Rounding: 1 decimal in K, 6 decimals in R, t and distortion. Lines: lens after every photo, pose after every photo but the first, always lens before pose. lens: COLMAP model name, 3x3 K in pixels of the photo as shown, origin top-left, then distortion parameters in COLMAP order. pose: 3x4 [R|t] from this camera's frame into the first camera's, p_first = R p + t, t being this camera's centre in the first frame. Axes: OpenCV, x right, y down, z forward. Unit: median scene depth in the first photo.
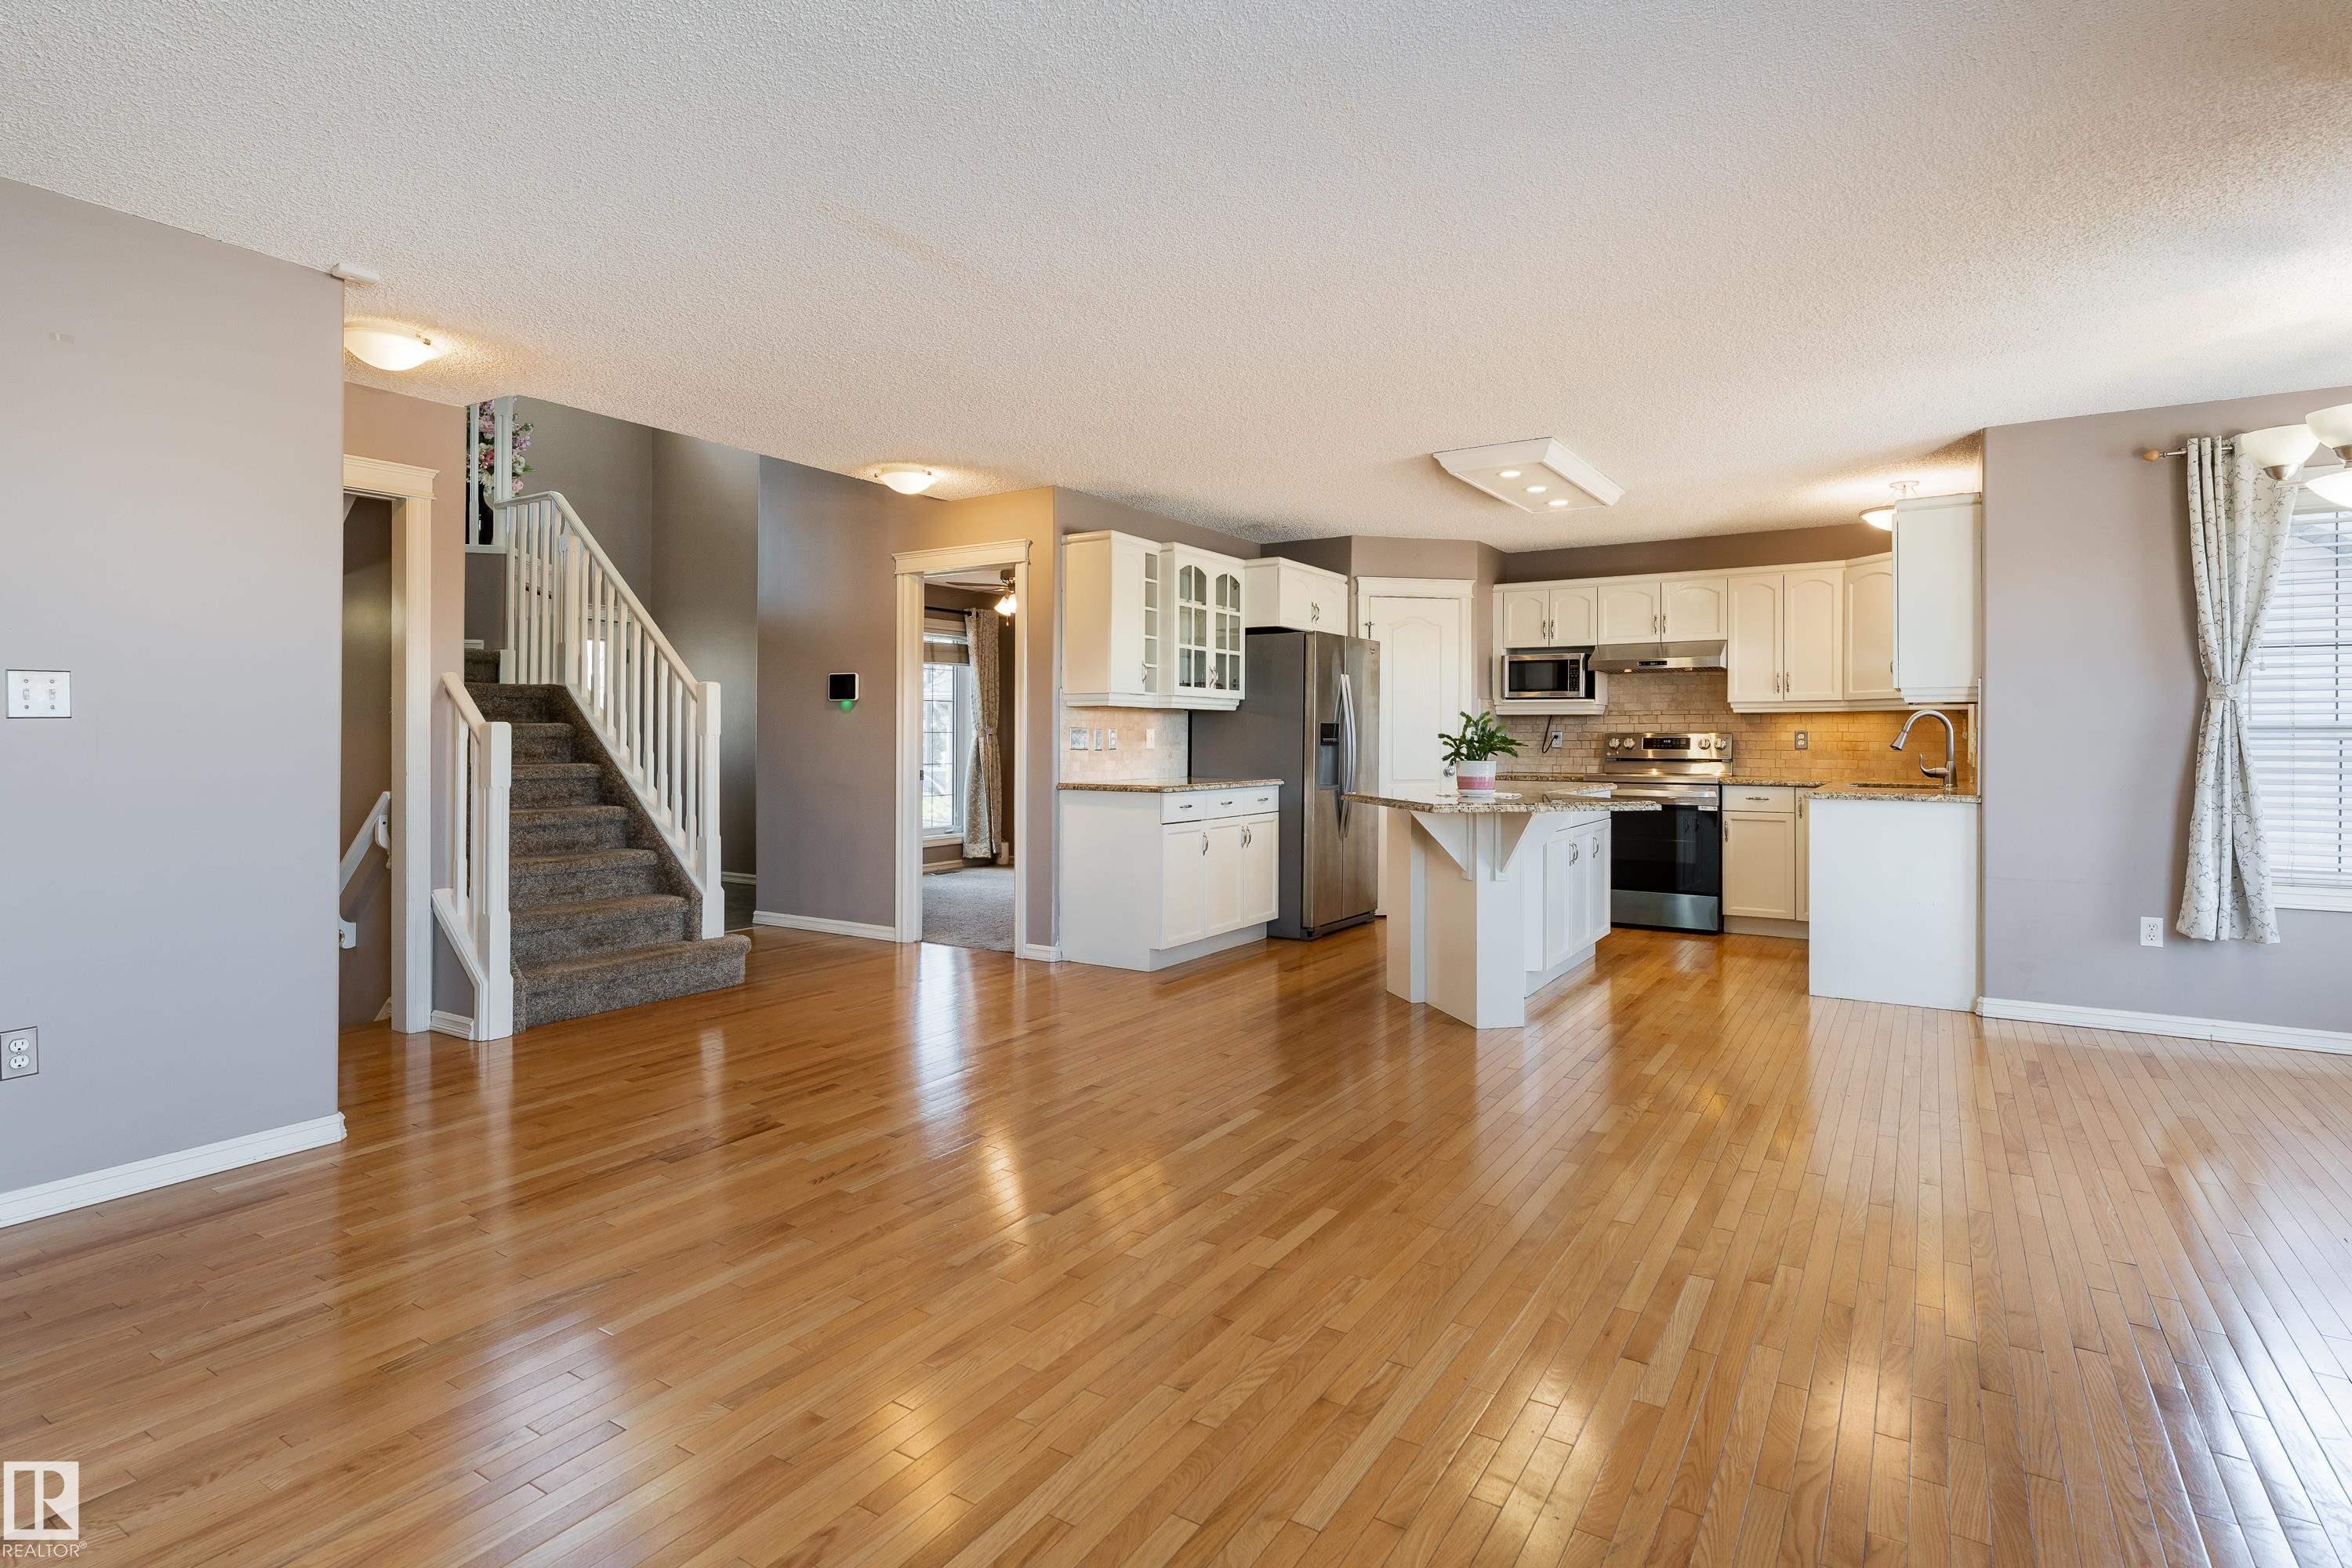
lens RADIAL K [[1137.0, 0, 1175.2], [0, 1137.0, 738.9], [0, 0, 1]] dist [0.000587, 0.000073]
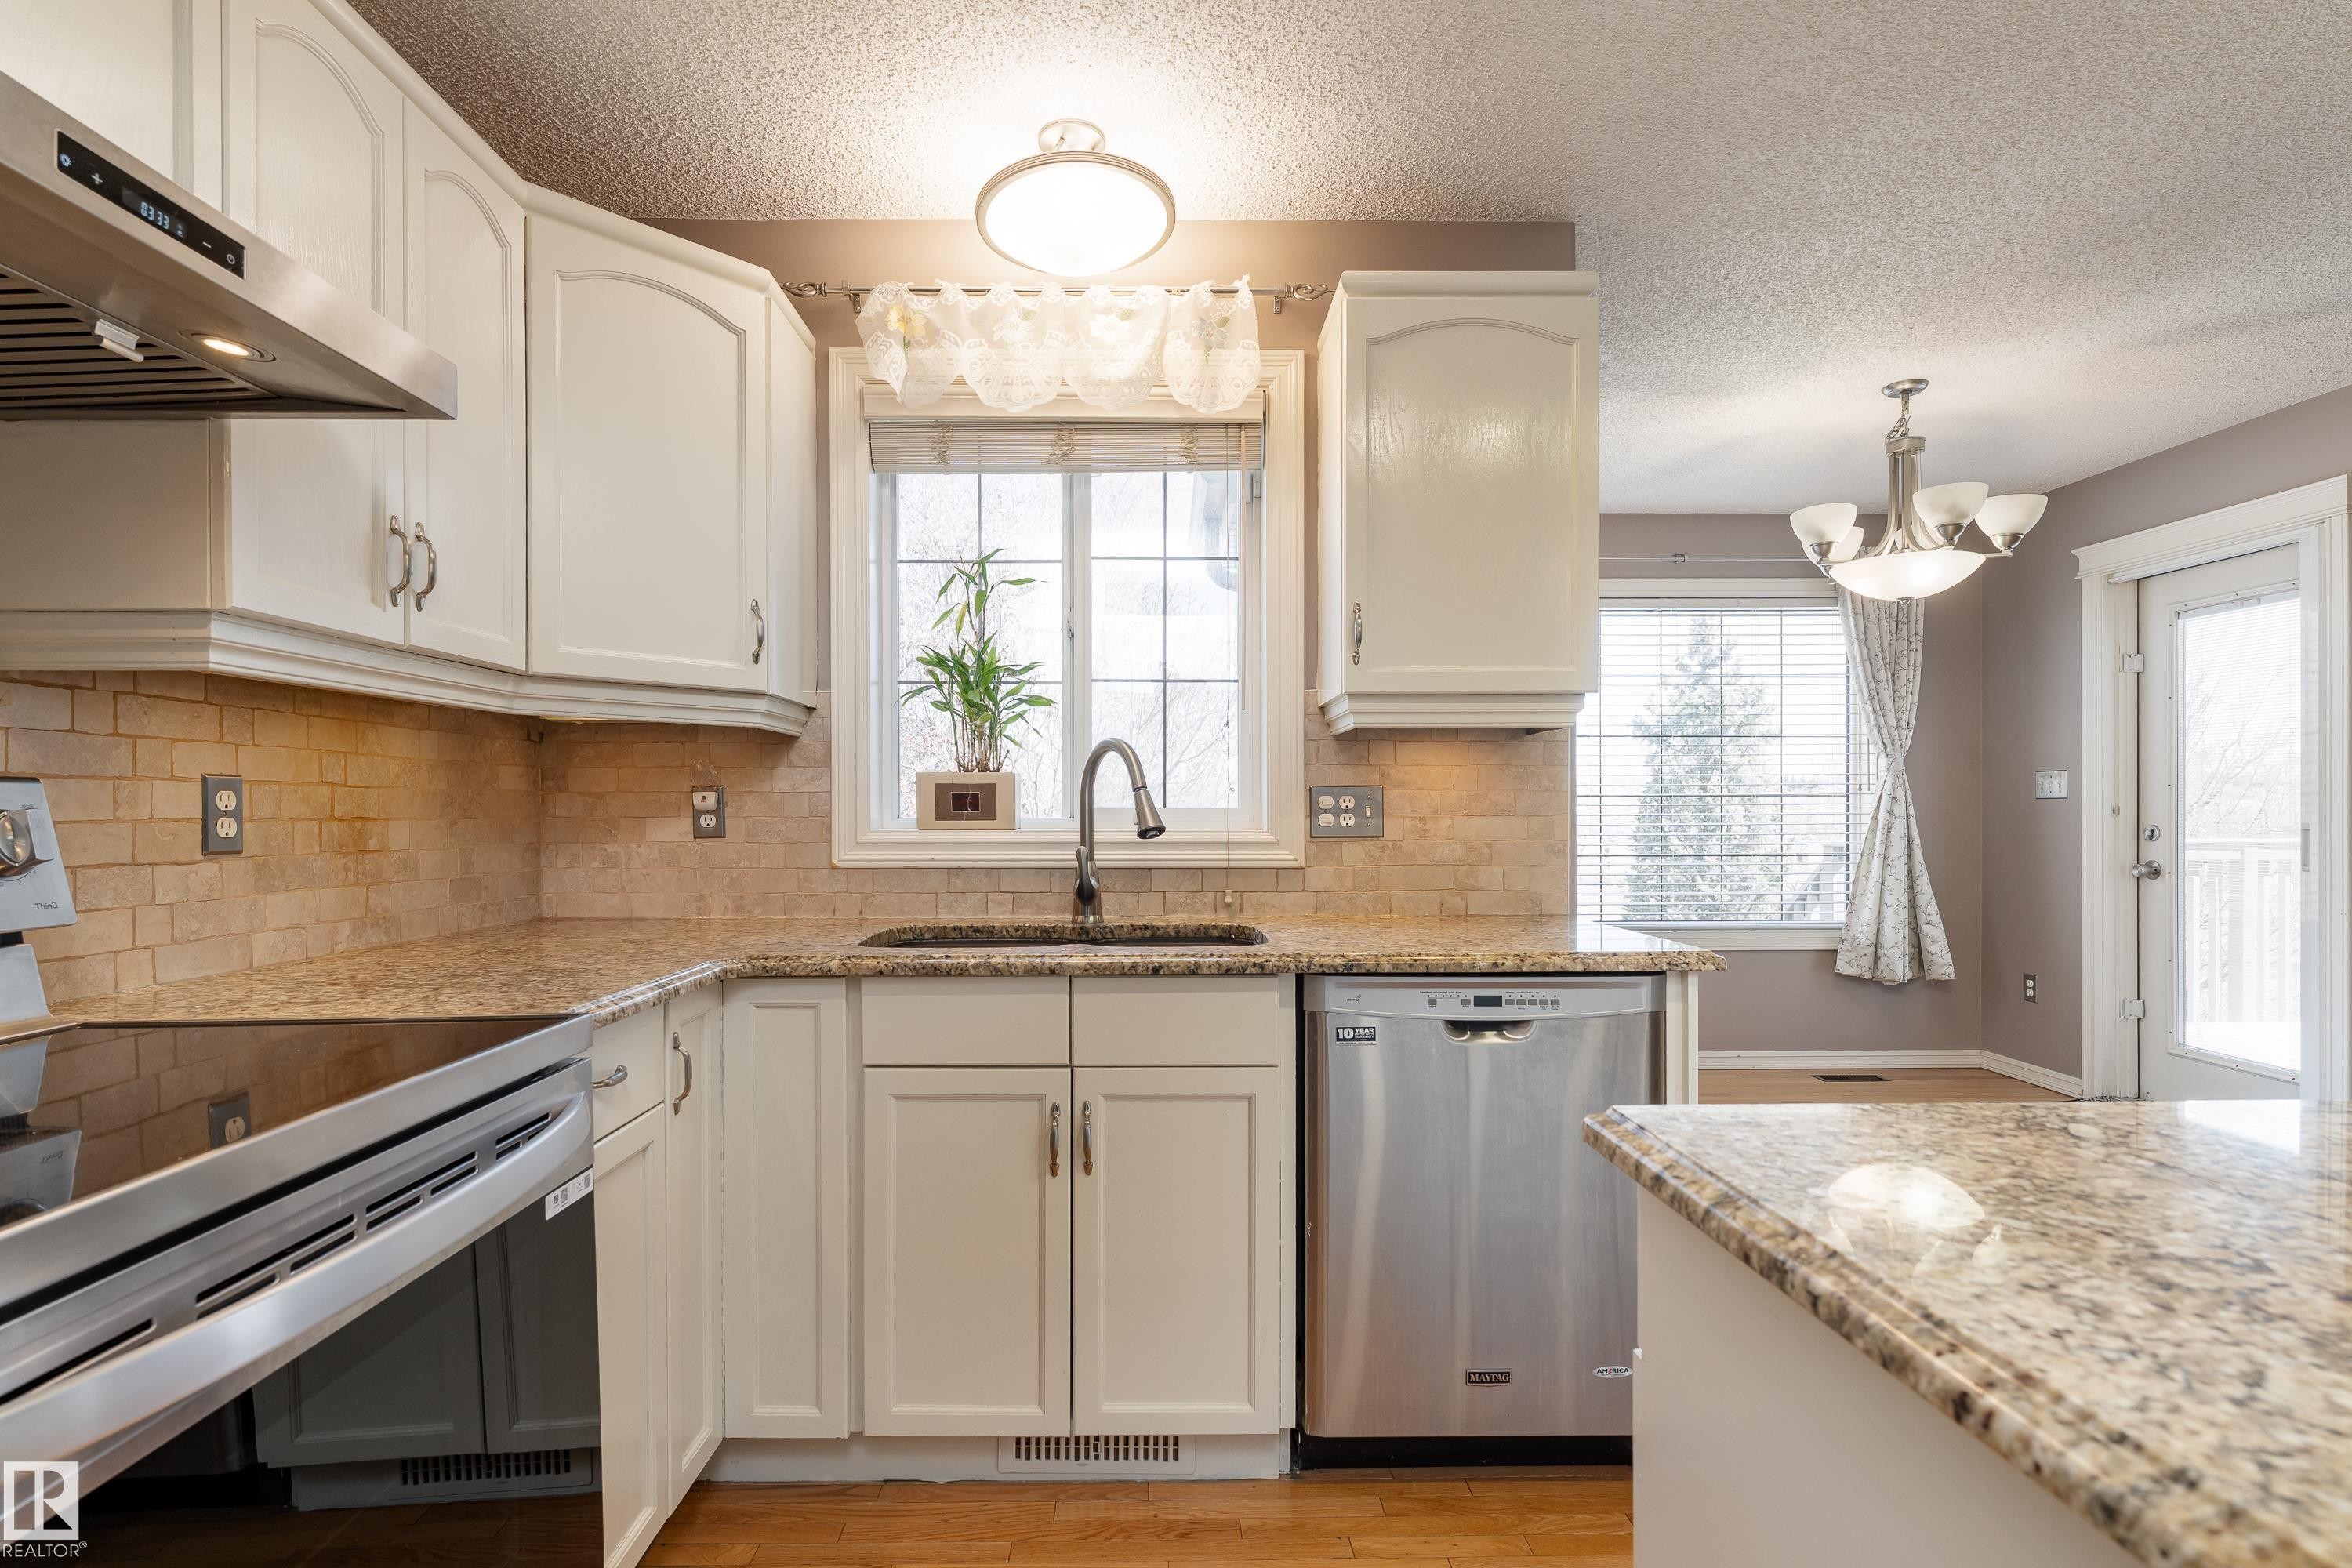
lens RADIAL K [[1109.2, 0, 1176.0], [0, 1109.2, 784.0], [0, 0, 1]] dist [0.000001, 0.000187]
pose [[-0.570104, 0.006960, 0.821543, 0.281203], [-0.000351, 0.999962, -0.008715, -0.003631], [-0.821573, -0.005257, -0.570080, 1.076830]]
